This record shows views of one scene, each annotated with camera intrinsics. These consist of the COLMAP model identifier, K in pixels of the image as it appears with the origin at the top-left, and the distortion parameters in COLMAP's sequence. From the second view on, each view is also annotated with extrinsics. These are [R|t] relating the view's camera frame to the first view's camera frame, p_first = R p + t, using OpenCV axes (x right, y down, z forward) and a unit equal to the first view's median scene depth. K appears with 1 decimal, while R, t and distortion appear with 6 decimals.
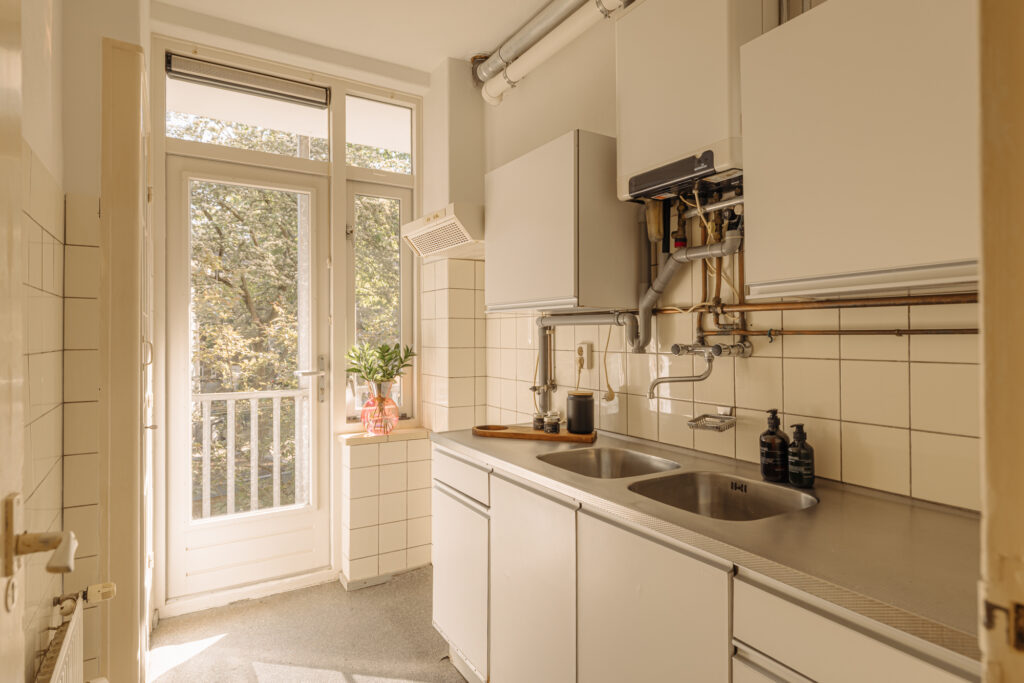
lens RADIAL K [[564.7, 0, 509.1], [0, 564.7, 335.8], [0, 0, 1]] dist [0.014328, 0.001086]
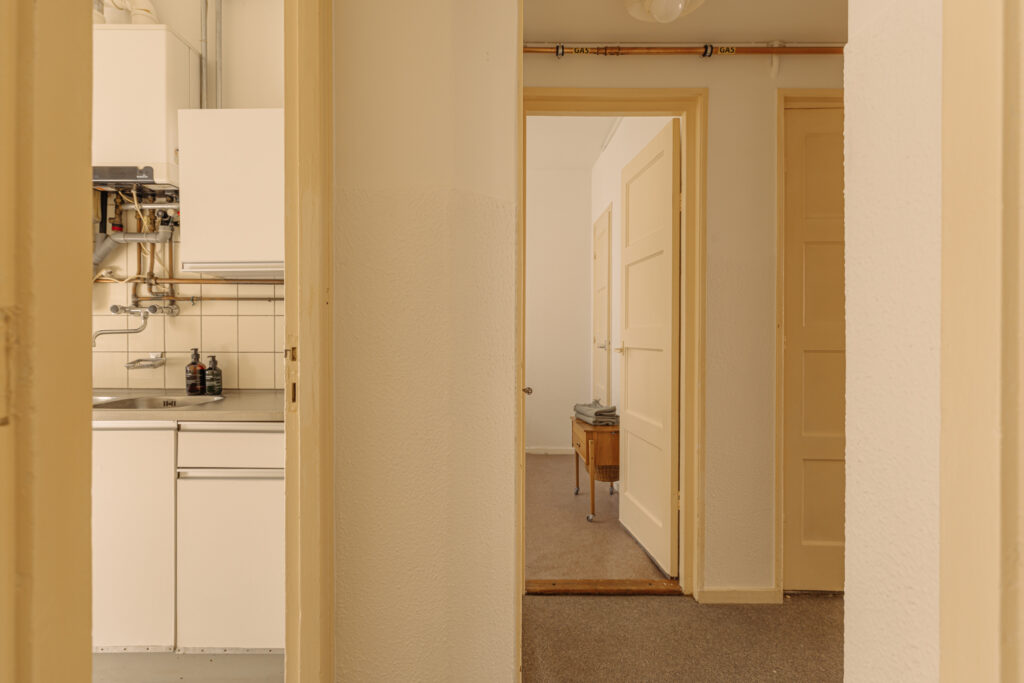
lens RADIAL K [[511.1, 0, 508.0], [0, 511.1, 340.7], [0, 0, 1]] dist [0.002033, -0.001617]
pose [[0.519315, -0.000591, 0.854583, -0.256466], [-0.004901, 0.999981, 0.003670, 0.094371], [-0.854569, -0.006095, 0.519302, -0.408037]]
